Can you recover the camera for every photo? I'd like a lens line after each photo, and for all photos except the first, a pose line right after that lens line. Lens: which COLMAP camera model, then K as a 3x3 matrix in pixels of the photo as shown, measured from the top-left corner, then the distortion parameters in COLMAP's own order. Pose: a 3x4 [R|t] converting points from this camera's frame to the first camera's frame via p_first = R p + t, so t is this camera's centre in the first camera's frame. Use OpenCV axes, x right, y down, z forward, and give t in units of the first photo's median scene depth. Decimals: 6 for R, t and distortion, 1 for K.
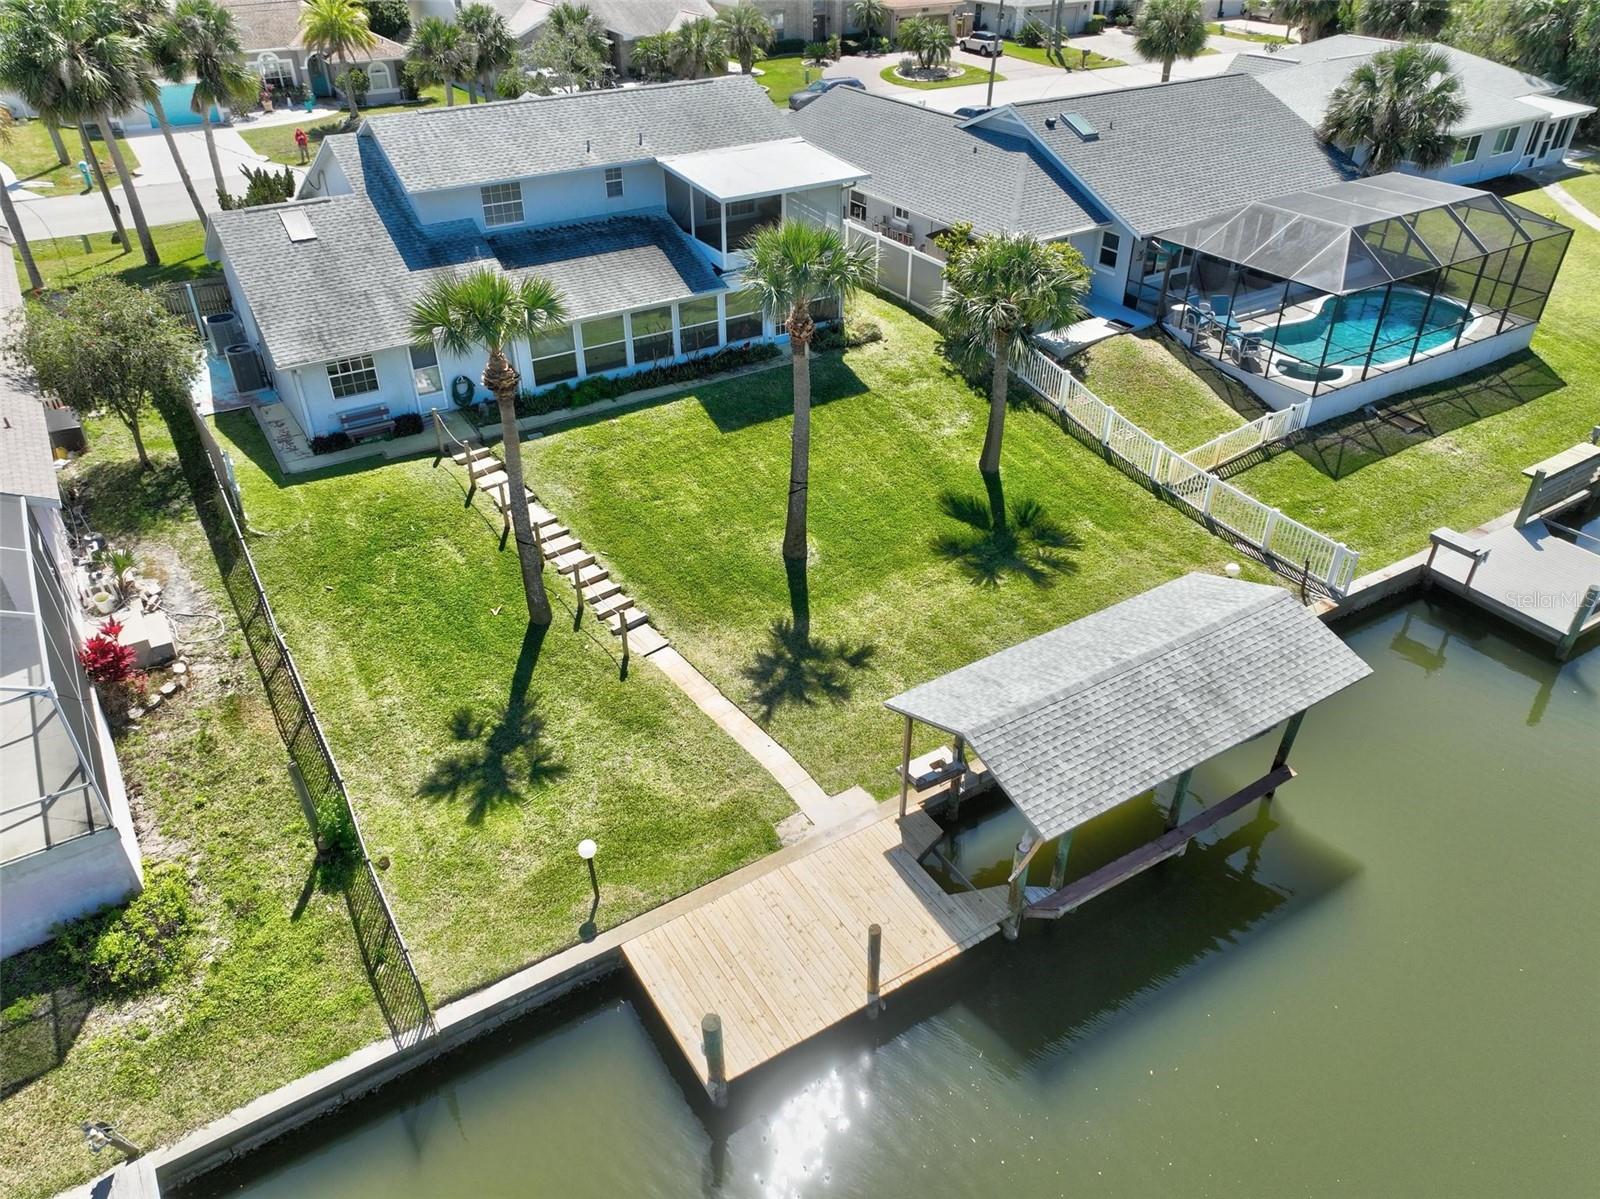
lens RADIAL K [[1123.7, 0, 803.1], [0, 1123.7, 601.1], [0, 0, 1]] dist [0.001424, 0.010696]
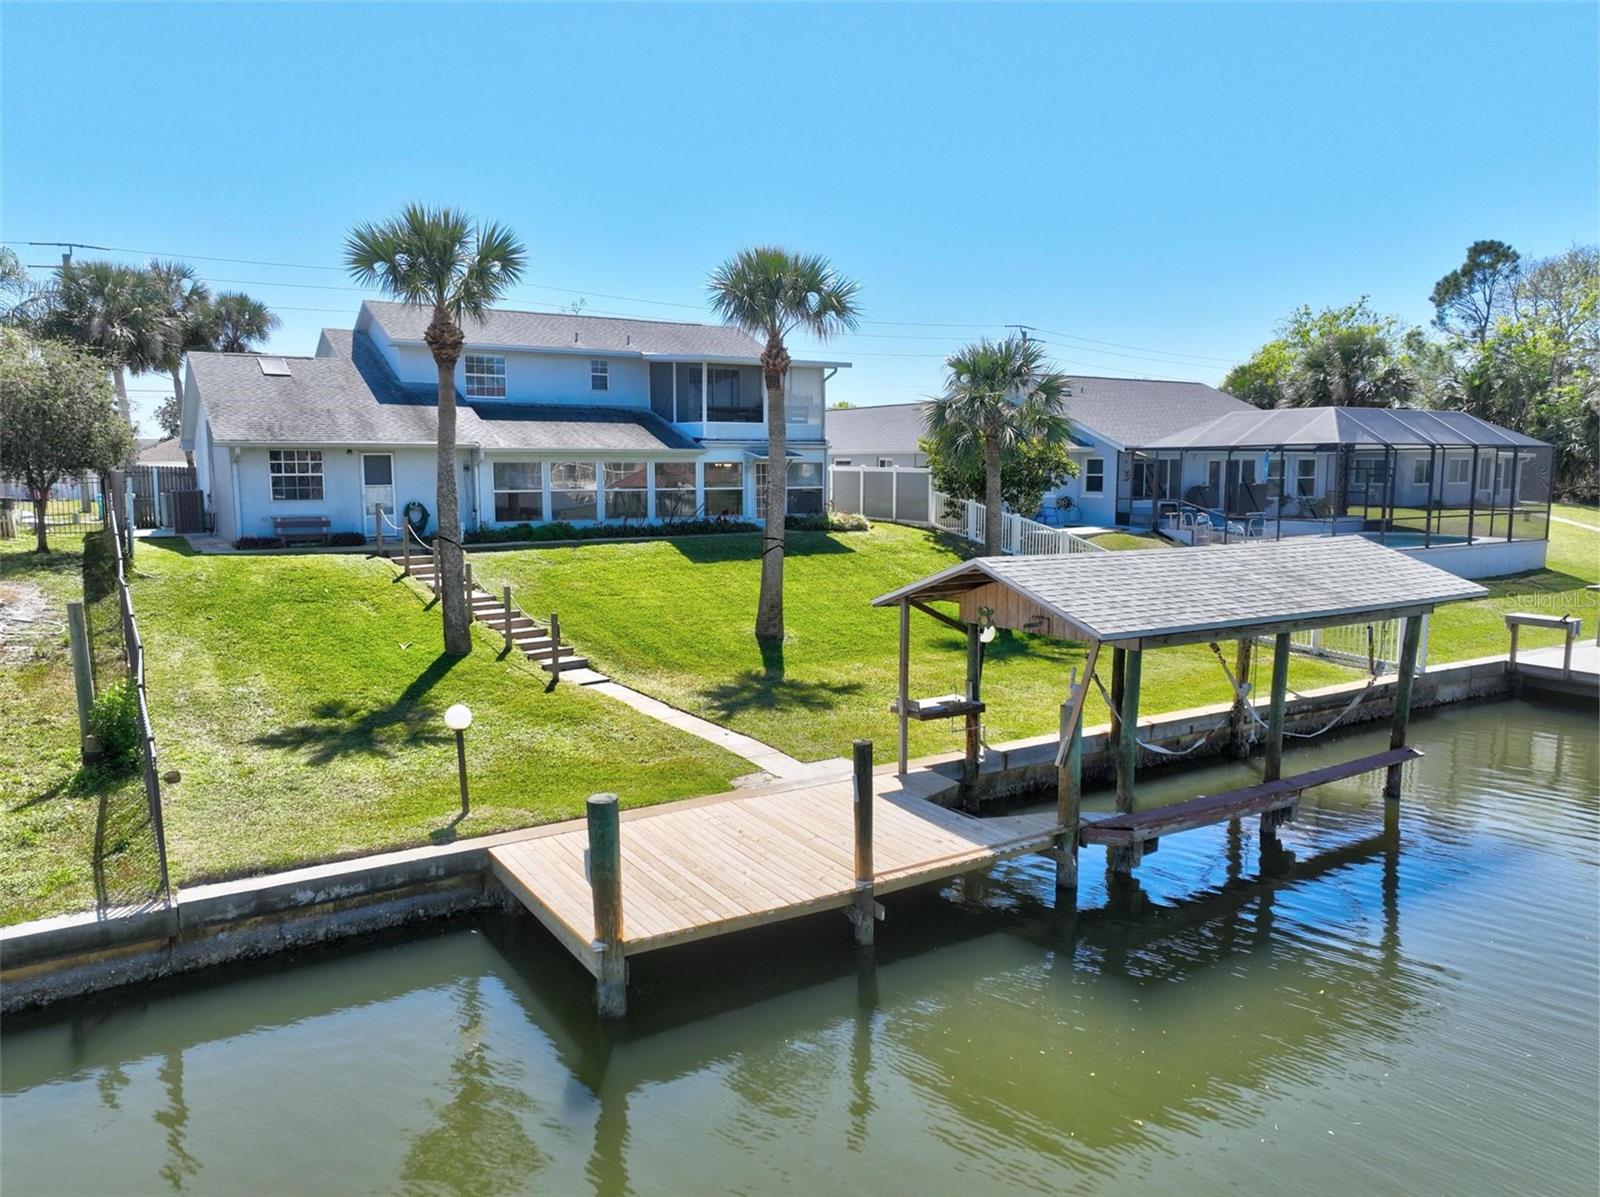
lens RADIAL K [[1120.9, 0, 800.0], [0, 1120.9, 598.5], [0, 0, 1]] dist [0.005536, 0.003677]
pose [[1.000000, -0.000609, -0.000437, 0.016414], [0.000342, 0.889071, -0.457769, 0.324349], [0.000668, 0.457769, 0.889071, 0.227544]]
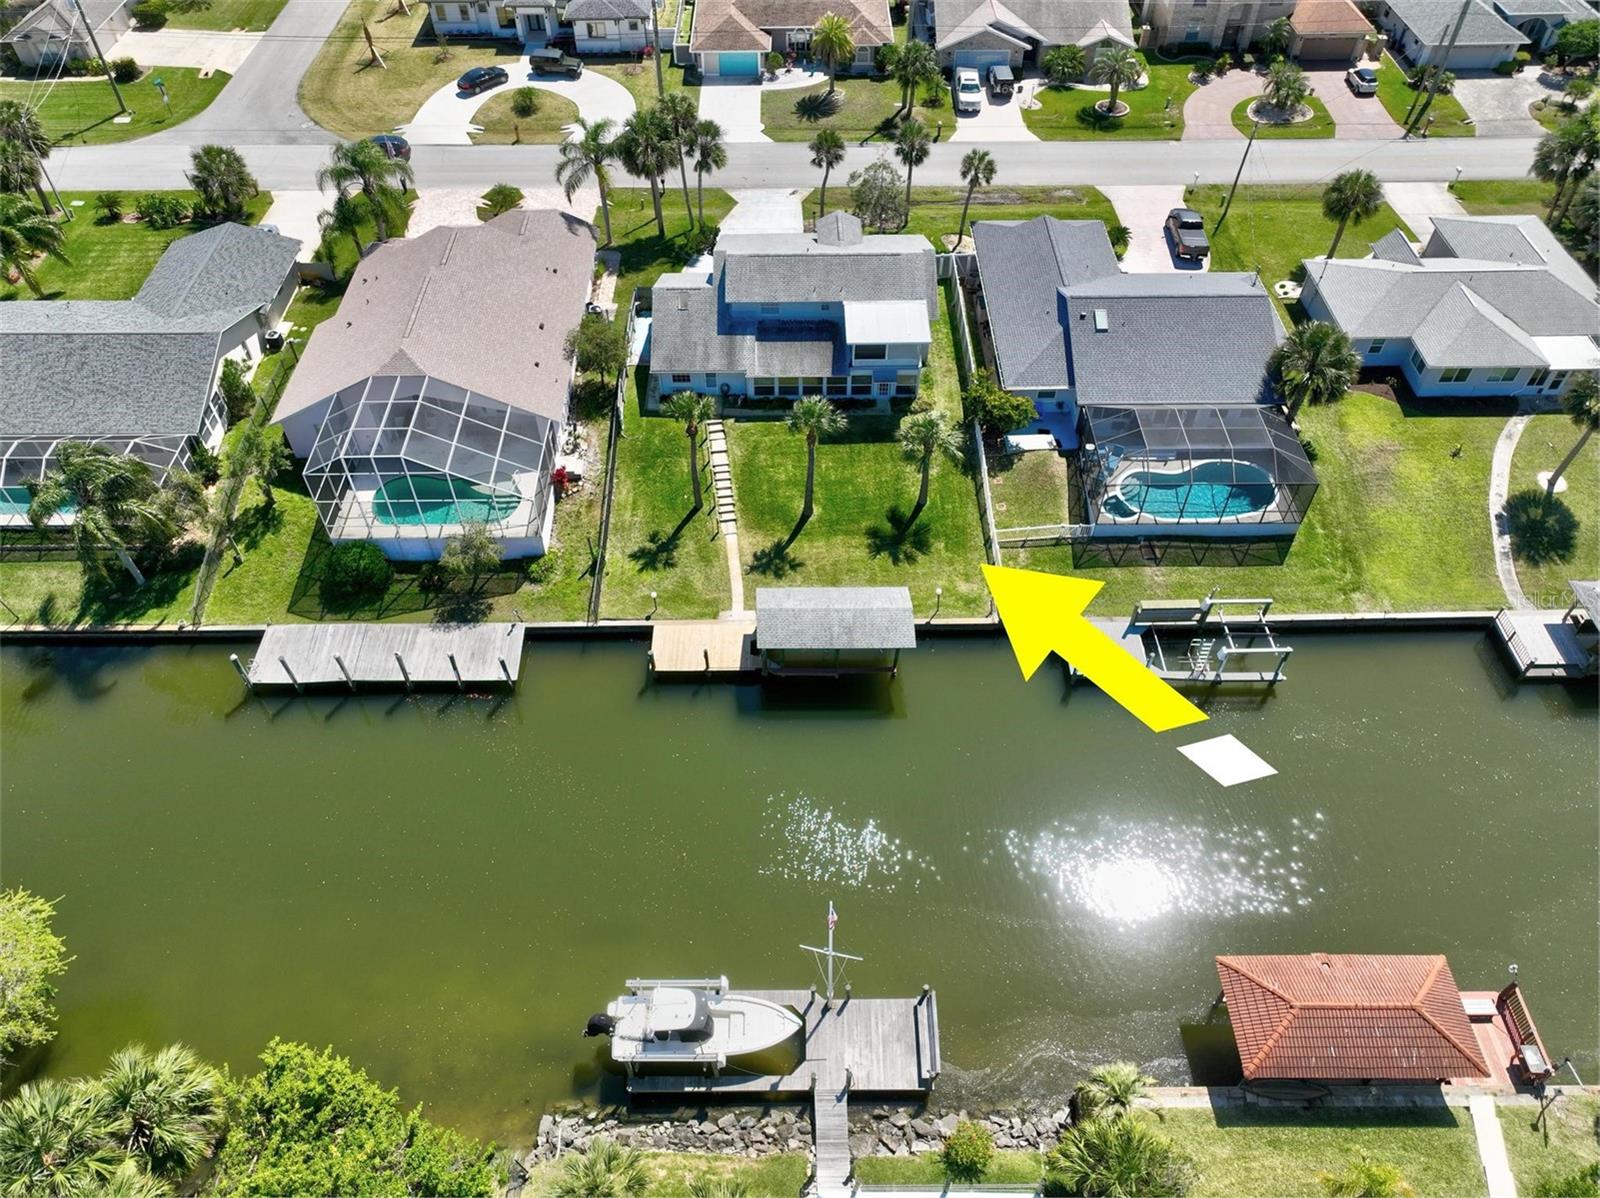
lens RADIAL K [[1123.7, 0, 803.1], [0, 1123.7, 600.6], [0, 0, 1]] dist [0.001424, 0.010696]
pose [[0.850324, 0.393265, -0.349703, 0.890929], [-0.294596, 0.906342, 0.302916, -0.592164], [0.436077, -0.154555, 0.886538, -1.146194]]
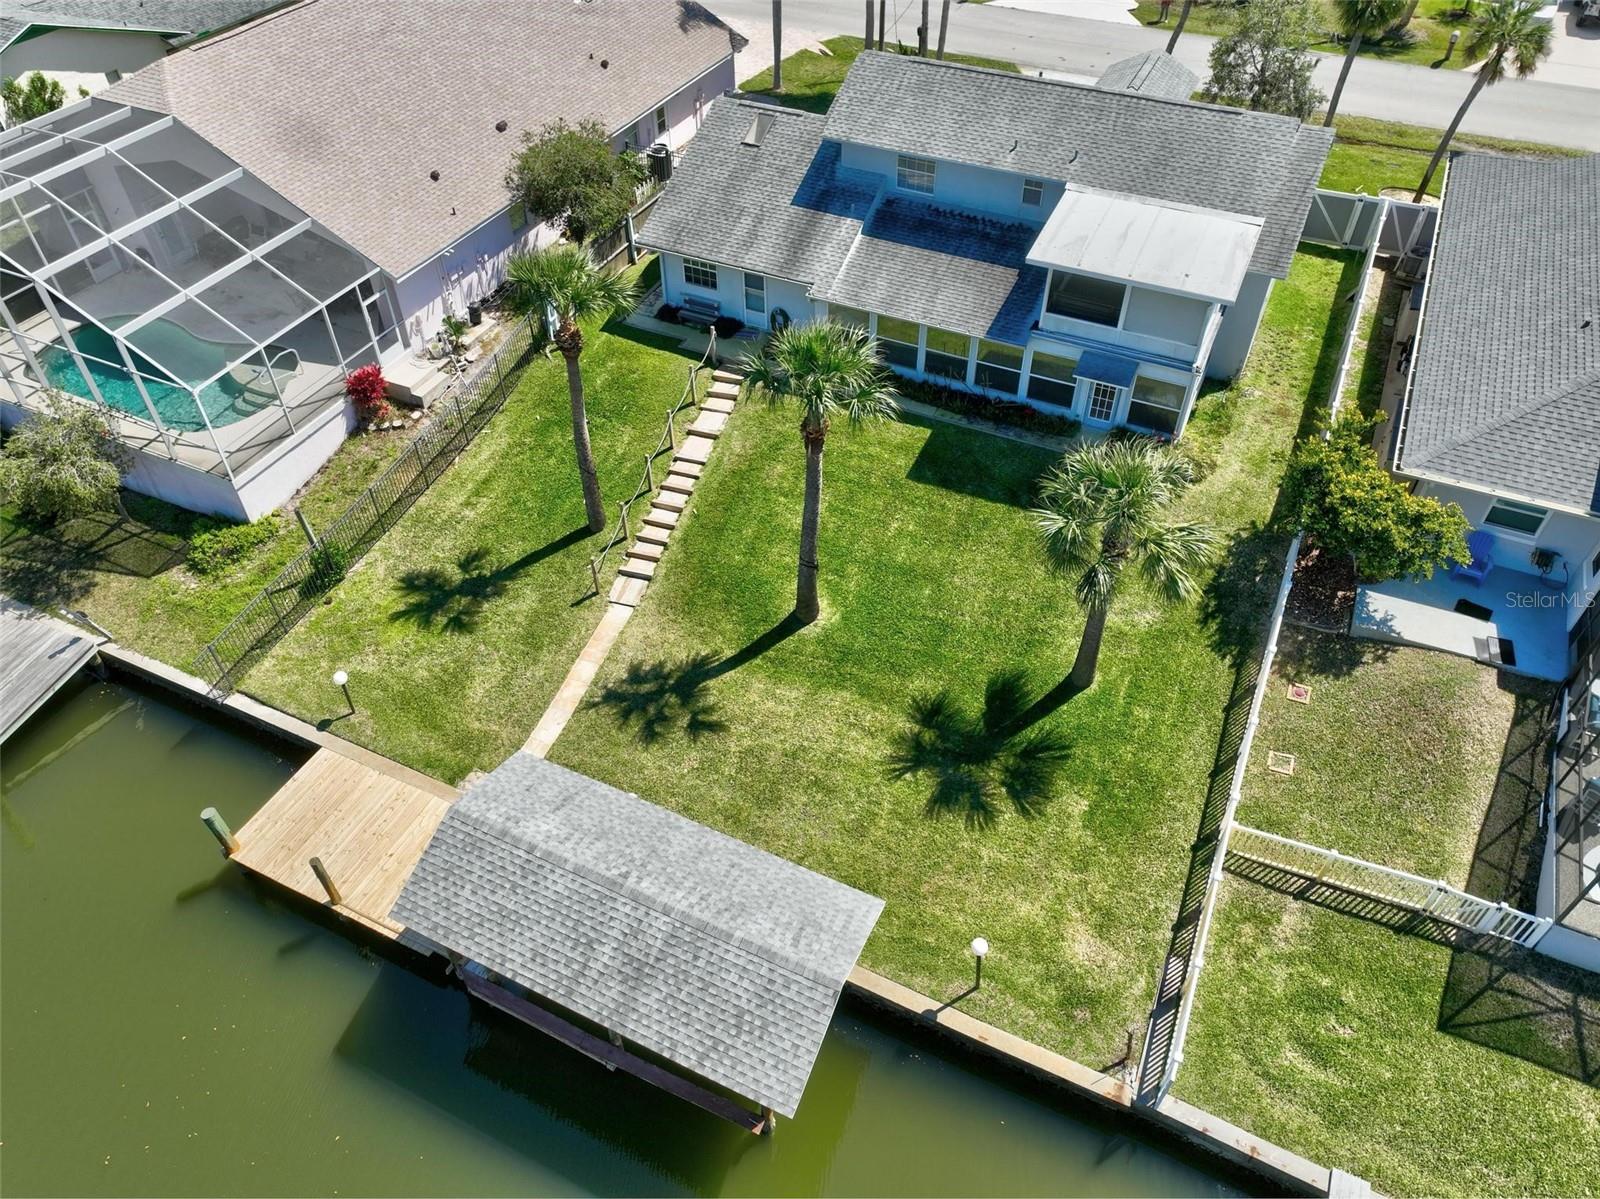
lens RADIAL K [[1123.7, 0, 803.1], [0, 1123.7, 601.1], [0, 0, 1]] dist [0.001424, 0.010696]
pose [[0.530562, 0.592476, -0.606199, 0.595678], [-0.472620, 0.800444, 0.368673, -0.422867], [0.703658, 0.090898, 0.704701, 0.287647]]
